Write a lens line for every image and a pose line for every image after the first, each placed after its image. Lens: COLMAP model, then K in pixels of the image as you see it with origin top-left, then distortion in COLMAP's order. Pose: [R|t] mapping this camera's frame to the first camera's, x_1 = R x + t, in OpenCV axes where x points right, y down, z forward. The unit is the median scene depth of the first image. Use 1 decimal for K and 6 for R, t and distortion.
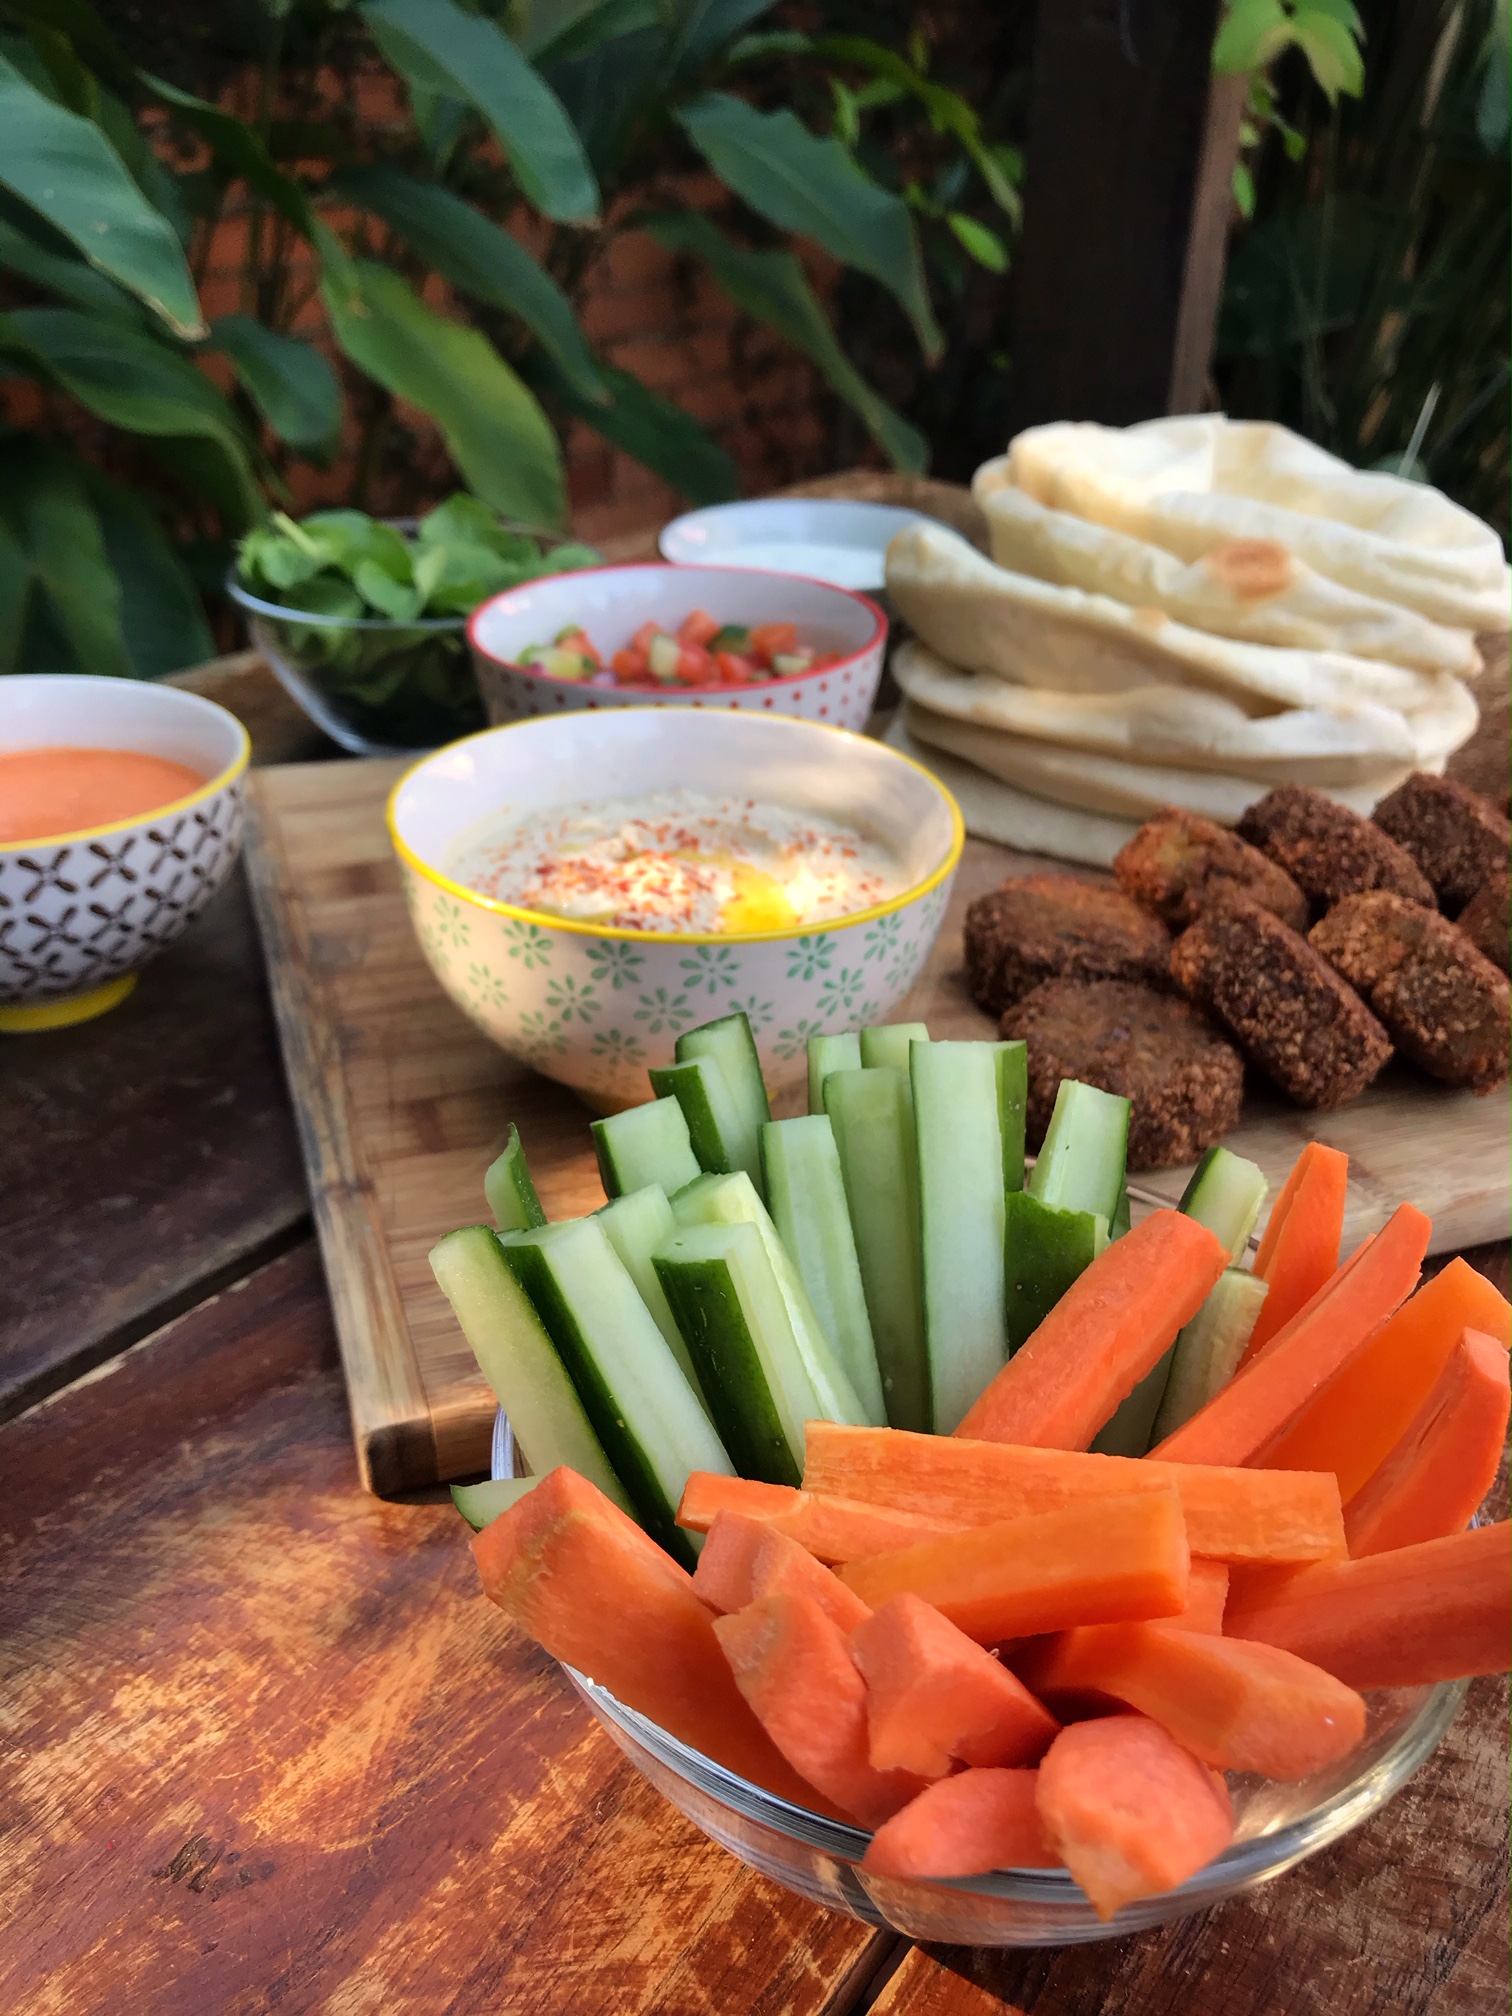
lens RADIAL K [[1675.1, 0, 752.2], [0, 1675.1, 994.6], [0, 0, 1]] dist [0.000725, -0.006581]
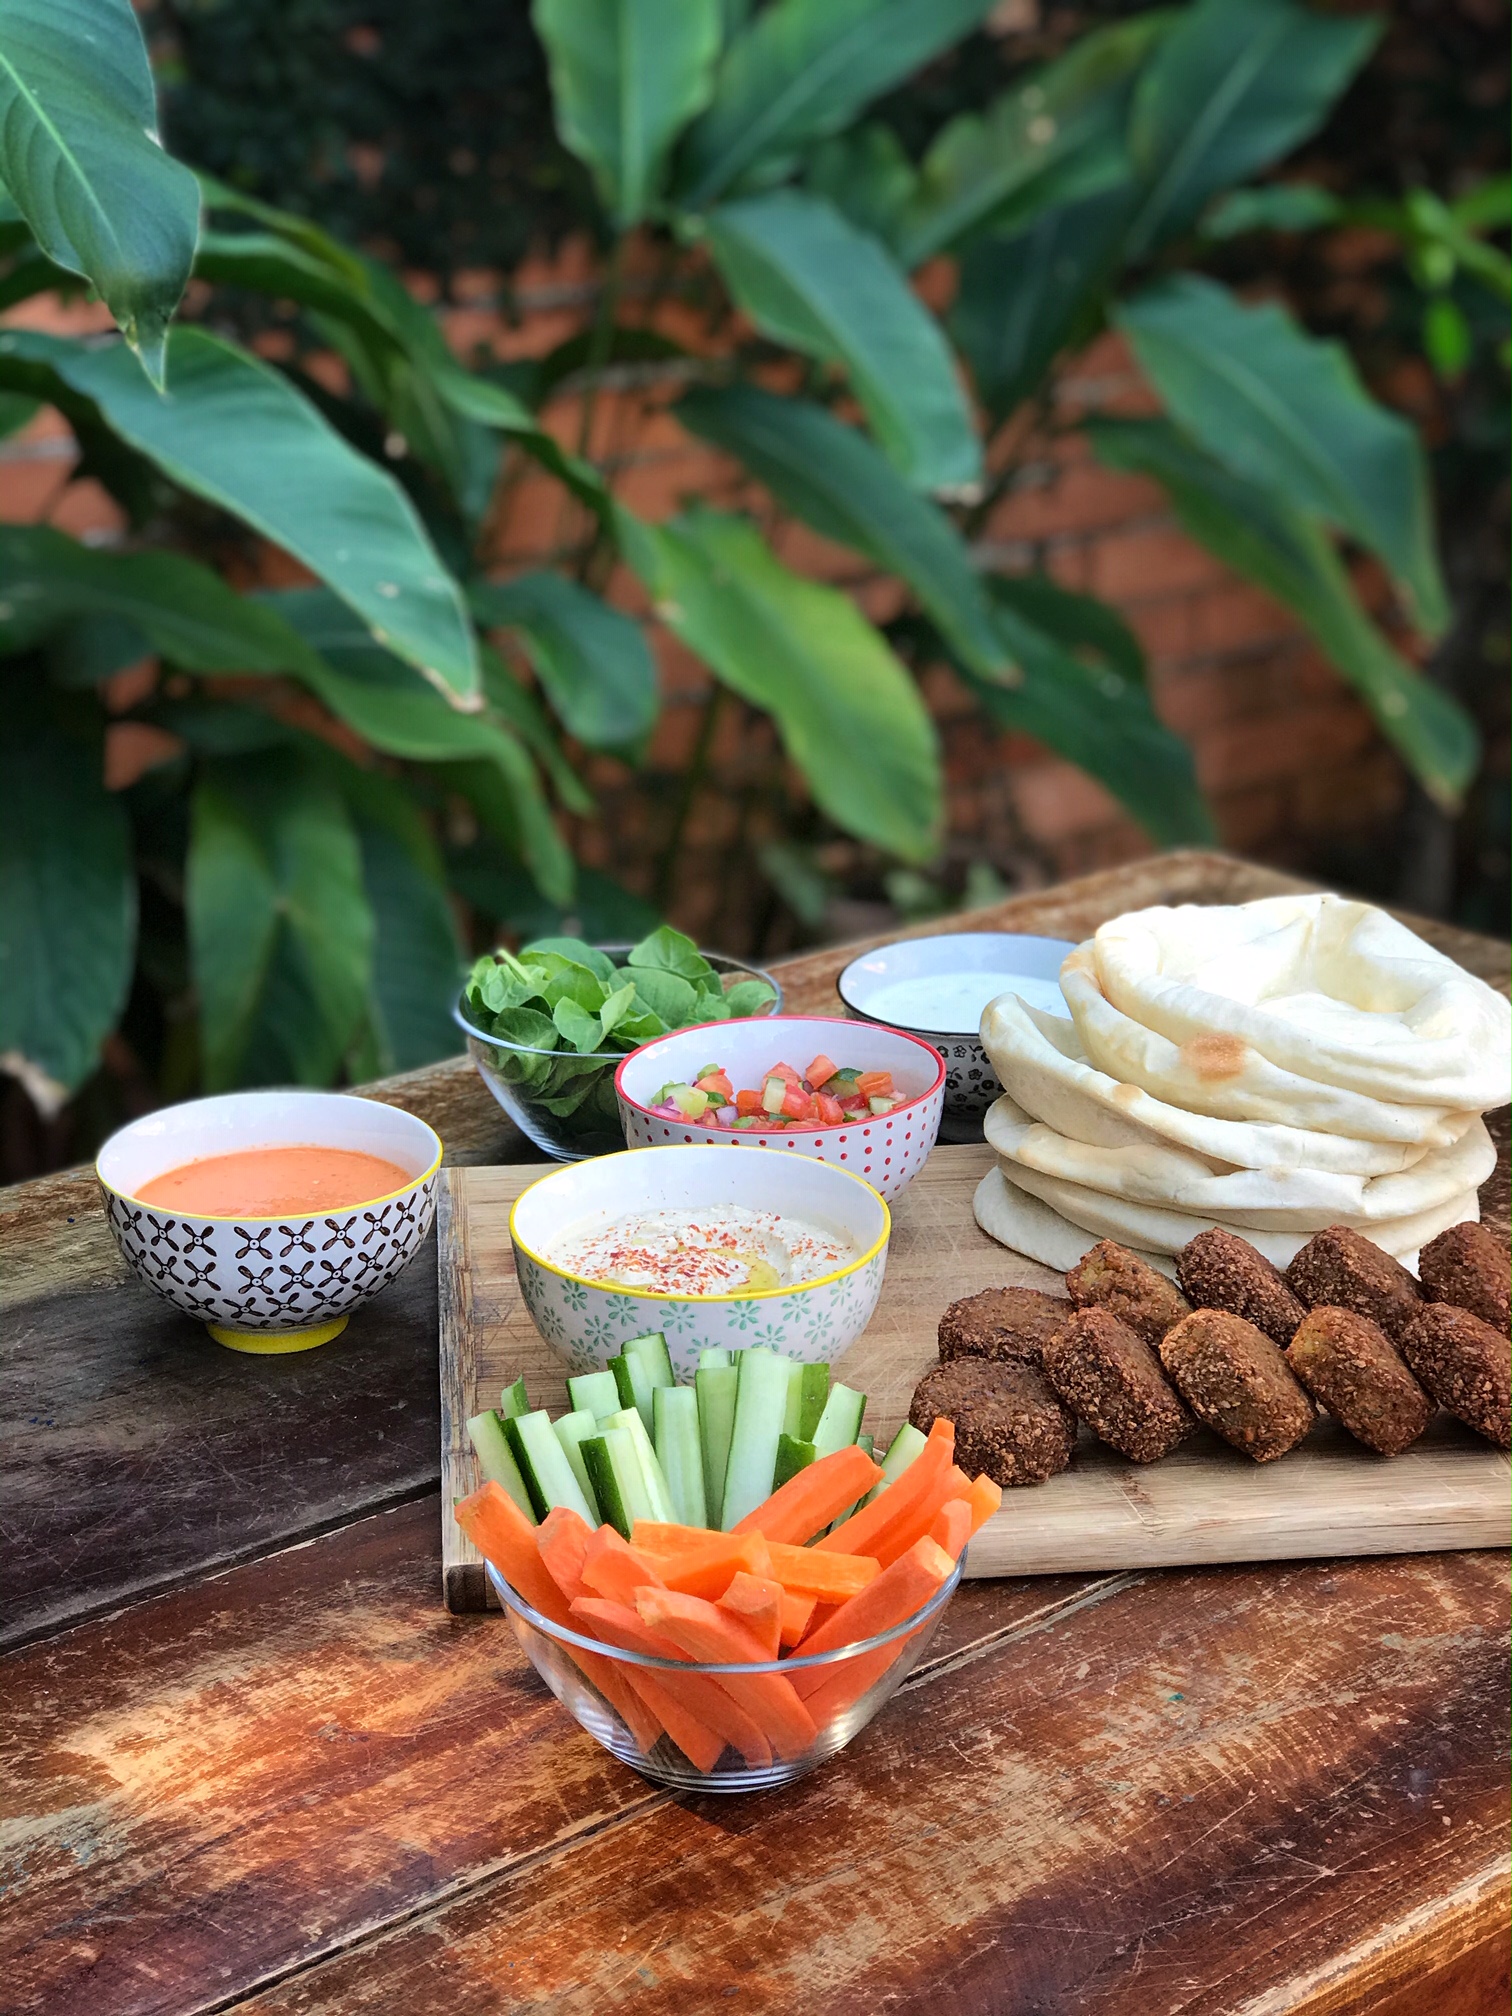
lens RADIAL K [[3360.6, 0, 754.7], [0, 3360.6, 1012.0], [0, 0, 1]] dist [0.054016, 0.000000]
pose [[0.970554, 0.043872, -0.236854, 0.649834], [-0.083364, 0.983689, -0.159393, 0.167546], [0.225997, 0.174445, 0.958381, -1.748369]]
